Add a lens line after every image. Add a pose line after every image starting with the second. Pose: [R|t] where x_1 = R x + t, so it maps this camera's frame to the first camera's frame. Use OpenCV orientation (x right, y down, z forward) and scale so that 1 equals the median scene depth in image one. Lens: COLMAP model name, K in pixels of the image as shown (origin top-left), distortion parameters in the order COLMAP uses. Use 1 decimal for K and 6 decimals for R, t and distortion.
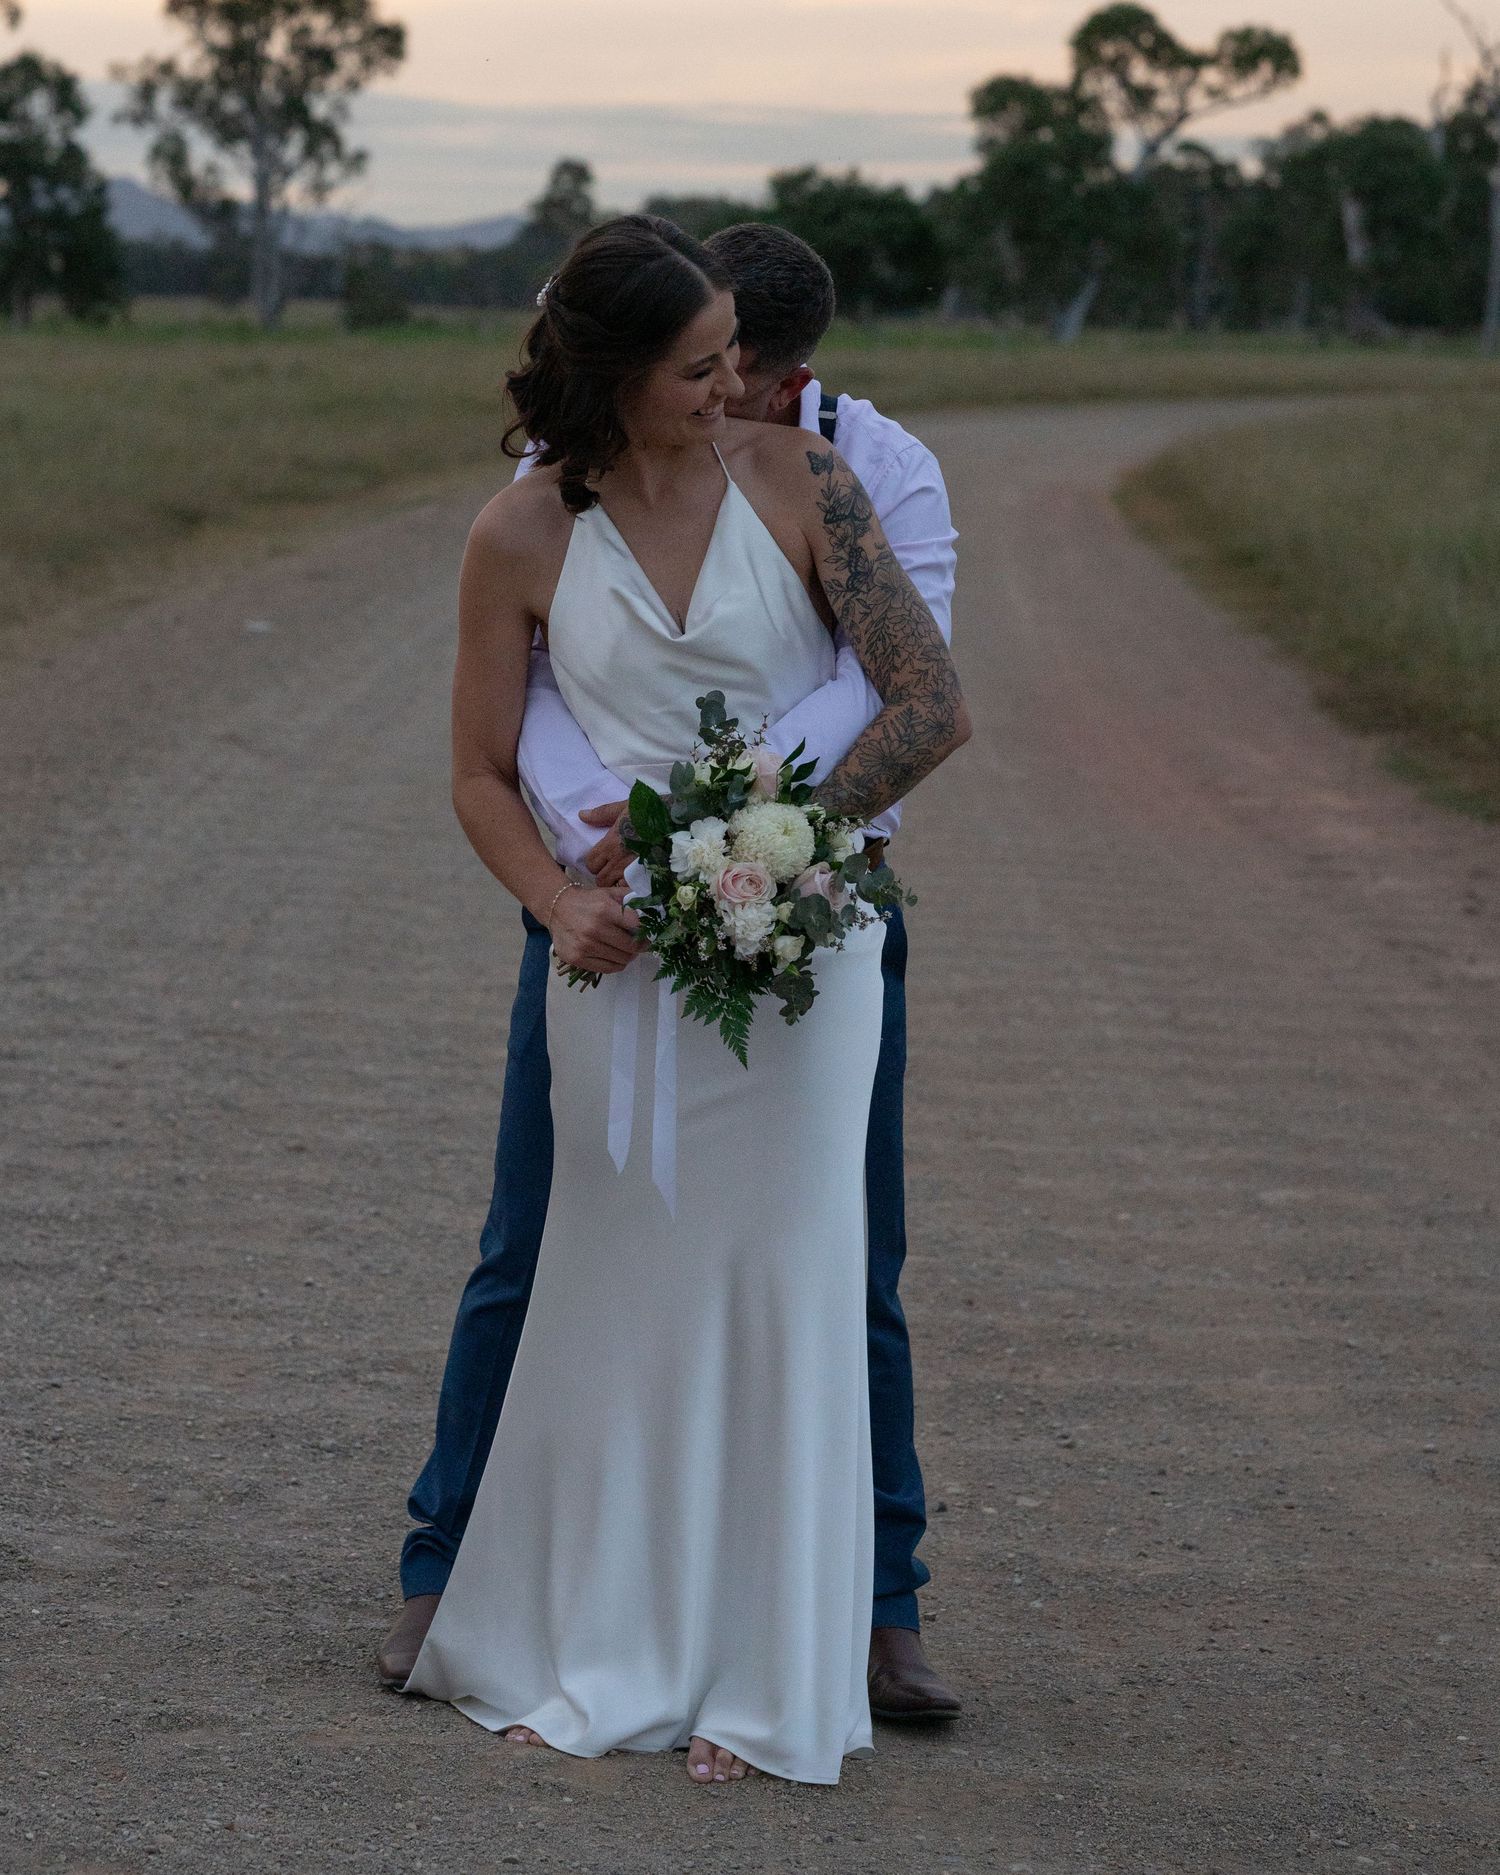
lens RADIAL K [[7118.6, 0, 727.8], [0, 7118.6, 1002.6], [0, 0, 1]] dist [0.049146, 0.000000]
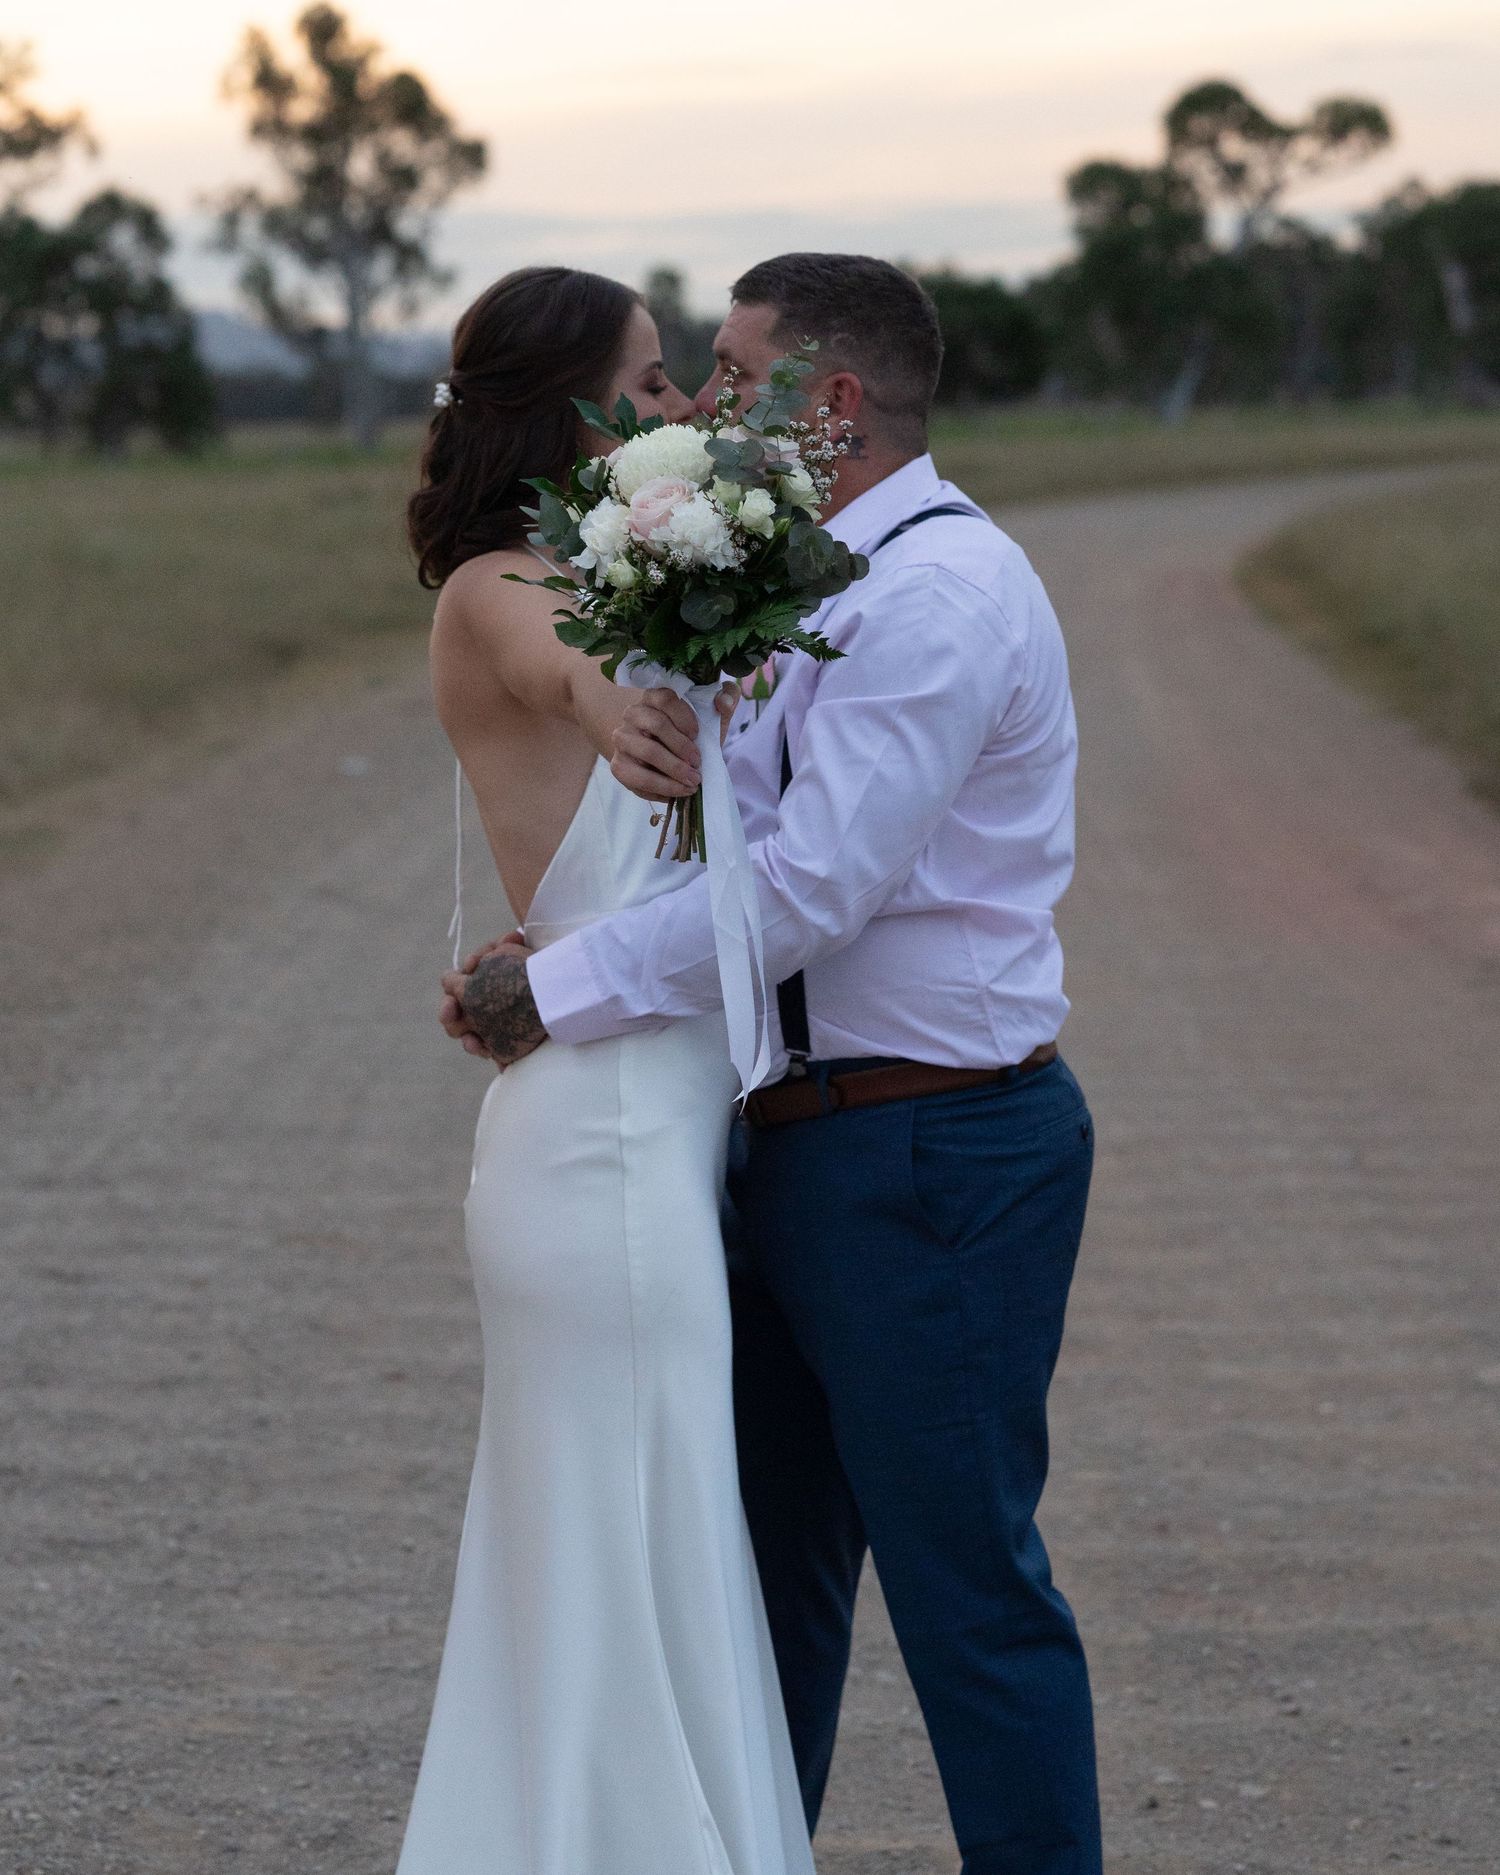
lens RADIAL K [[7118.6, 0, 740.5], [0, 7118.6, 937.1], [0, 0, 1]] dist [0.049146, 0.000000]
pose [[0.998588, -0.050602, -0.016195, -0.000017], [0.050213, 0.998460, -0.023587, -0.003091], [0.017364, 0.022740, 0.999591, 0.030294]]
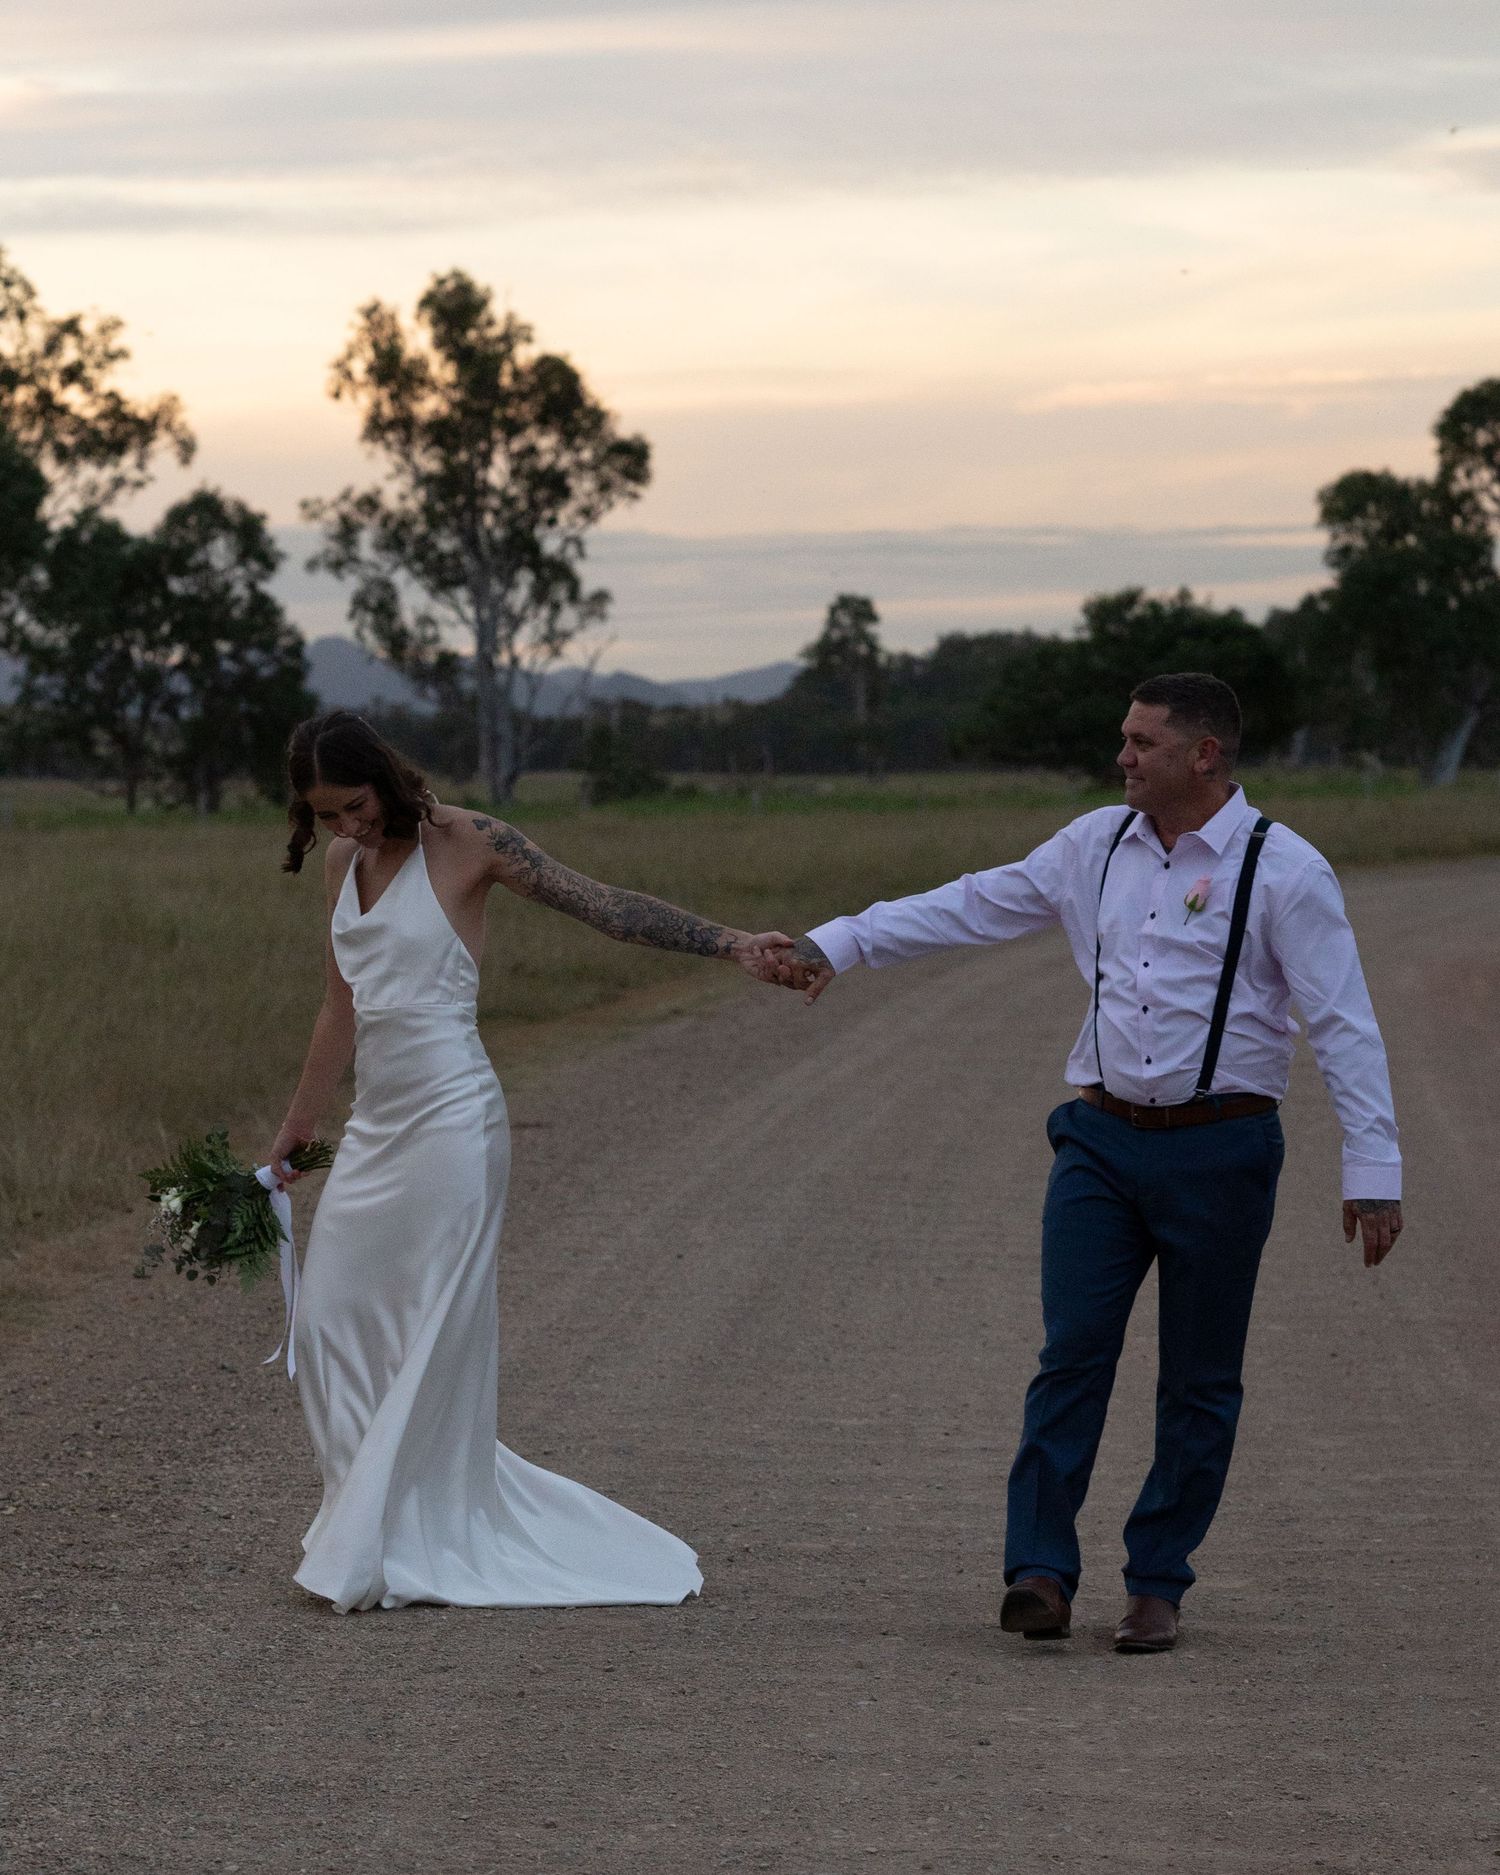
lens RADIAL K [[7998.4, 0, 610.5], [0, 7998.4, 1234.9], [0, 0, 1]] dist [0.114944, 0.000000]
pose [[0.997840, -0.035789, -0.055078, -0.001418], [0.033604, 0.998630, -0.040111, -0.009743], [0.056438, 0.038174, 0.997676, 0.104810]]
